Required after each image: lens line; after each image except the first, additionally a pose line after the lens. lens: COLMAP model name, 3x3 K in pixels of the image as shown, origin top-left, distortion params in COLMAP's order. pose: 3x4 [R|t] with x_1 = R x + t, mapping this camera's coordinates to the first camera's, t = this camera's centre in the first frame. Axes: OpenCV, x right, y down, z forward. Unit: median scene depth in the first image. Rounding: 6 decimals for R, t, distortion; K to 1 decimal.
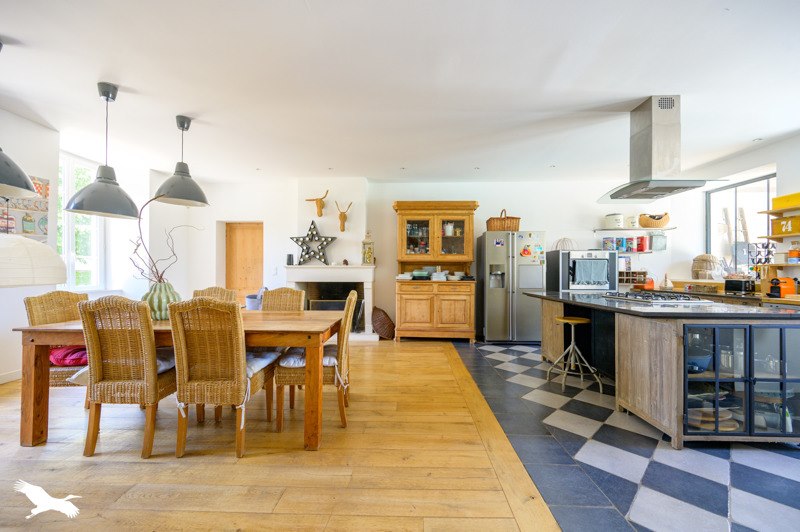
lens RADIAL K [[314.9, 0, 411.1], [0, 314.9, 271.9], [0, 0, 1]] dist [0.000051, -0.000012]
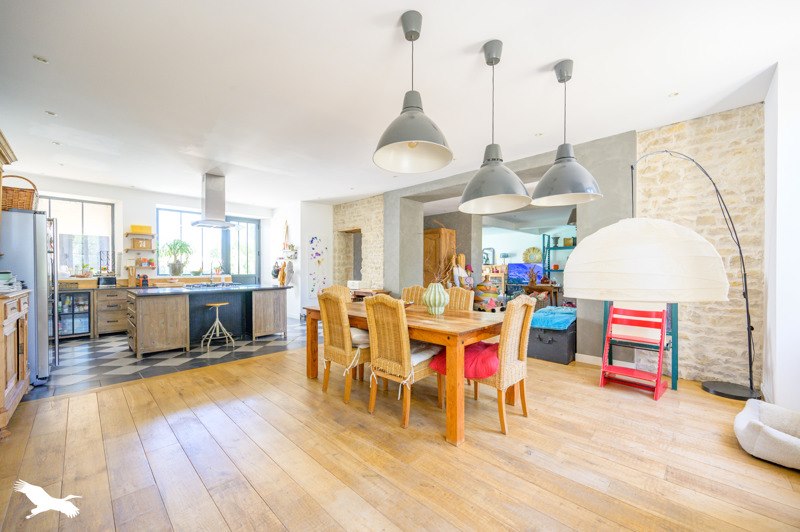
lens RADIAL K [[325.2, 0, 407.4], [0, 325.2, 266.6], [0, 0, 1]] dist [-0.001262, -0.000062]
pose [[-0.742145, 0.003906, 0.670228, -0.792448], [-0.000497, 0.999980, -0.006377, -0.009981], [-0.670240, -0.005065, -0.742128, 1.021768]]
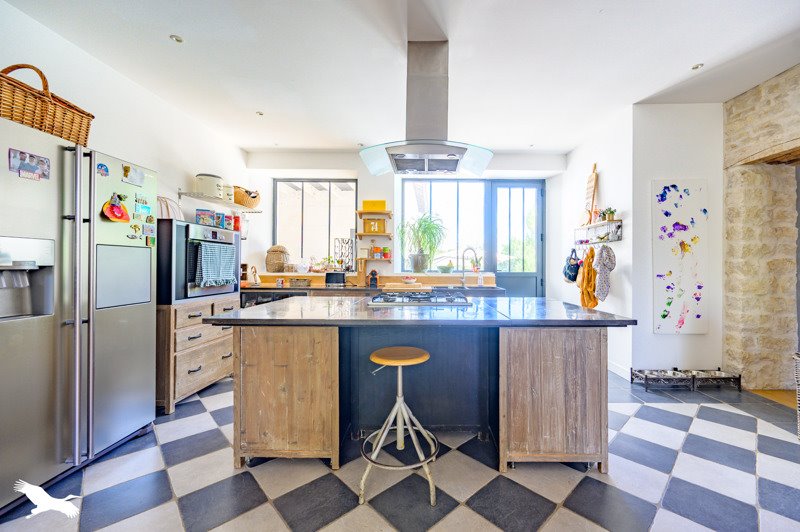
lens RADIAL K [[325.2, 0, 407.4], [0, 325.2, 266.6], [0, 0, 1]] dist [-0.001262, -0.000062]
pose [[0.017302, -0.004297, 0.999841, -0.022780], [-0.006123, 0.999972, 0.004403, -0.000294], [-0.999832, -0.006198, 0.017275, 0.648351]]
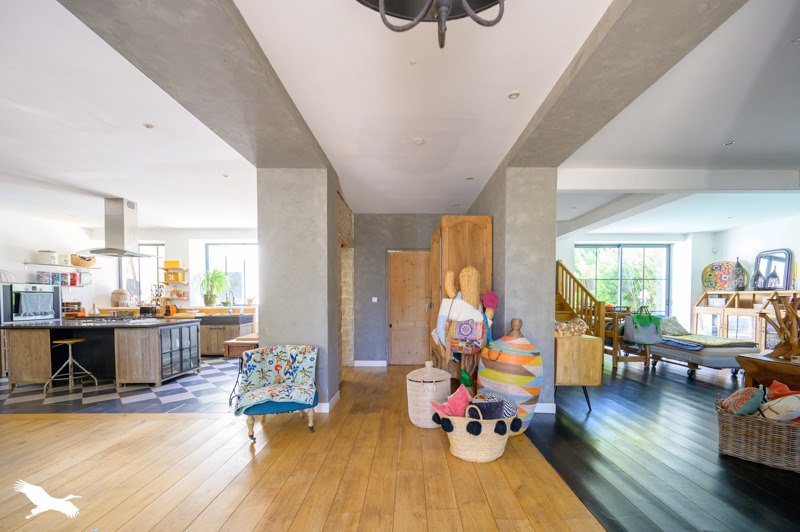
lens RADIAL K [[329.5, 0, 400.5], [0, 329.5, 305.0], [0, 0, 1]] dist [-0.001029, -0.000143]
pose [[-0.004562, -0.026475, 0.999639, -0.593309], [0.002190, 0.999647, 0.026485, -0.022934], [-0.999987, 0.002310, -0.004502, -0.271075]]
